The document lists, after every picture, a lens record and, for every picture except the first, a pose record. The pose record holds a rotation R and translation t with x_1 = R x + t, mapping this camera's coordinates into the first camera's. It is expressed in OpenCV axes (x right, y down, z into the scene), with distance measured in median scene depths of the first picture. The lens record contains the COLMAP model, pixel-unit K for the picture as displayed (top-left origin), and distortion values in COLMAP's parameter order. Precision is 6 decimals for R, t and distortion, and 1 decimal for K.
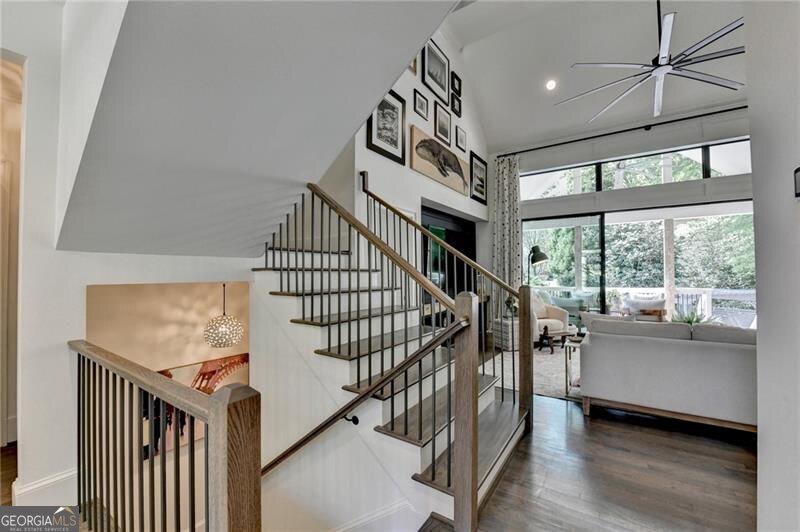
lens RADIAL K [[323.0, 0, 398.3], [0, 323.0, 267.5], [0, 0, 1]] dist [-0.002173, -0.000031]
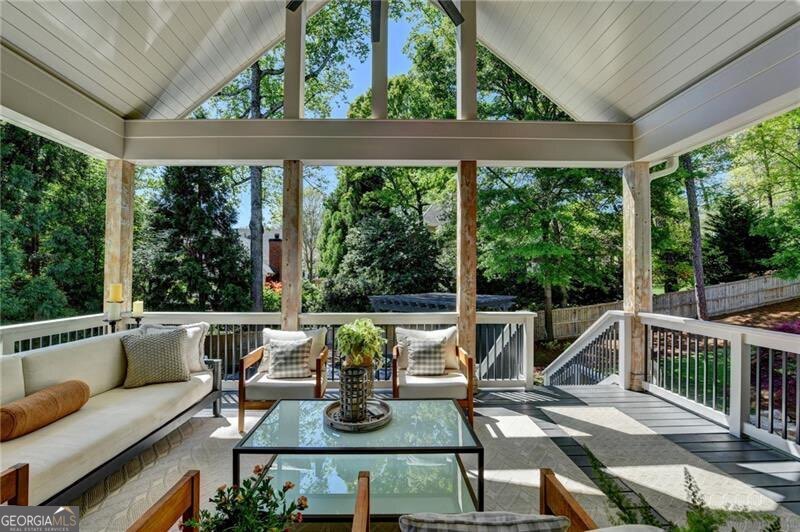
lens RADIAL K [[323.0, 0, 398.0], [0, 323.0, 269.5], [0, 0, 1]] dist [-0.002173, -0.000031]
pose [[0.804966, 0.006825, 0.593282, 0.188222], [-0.006994, 0.999974, -0.002015, -0.000866], [-0.593280, -0.002528, 0.804993, 0.263364]]
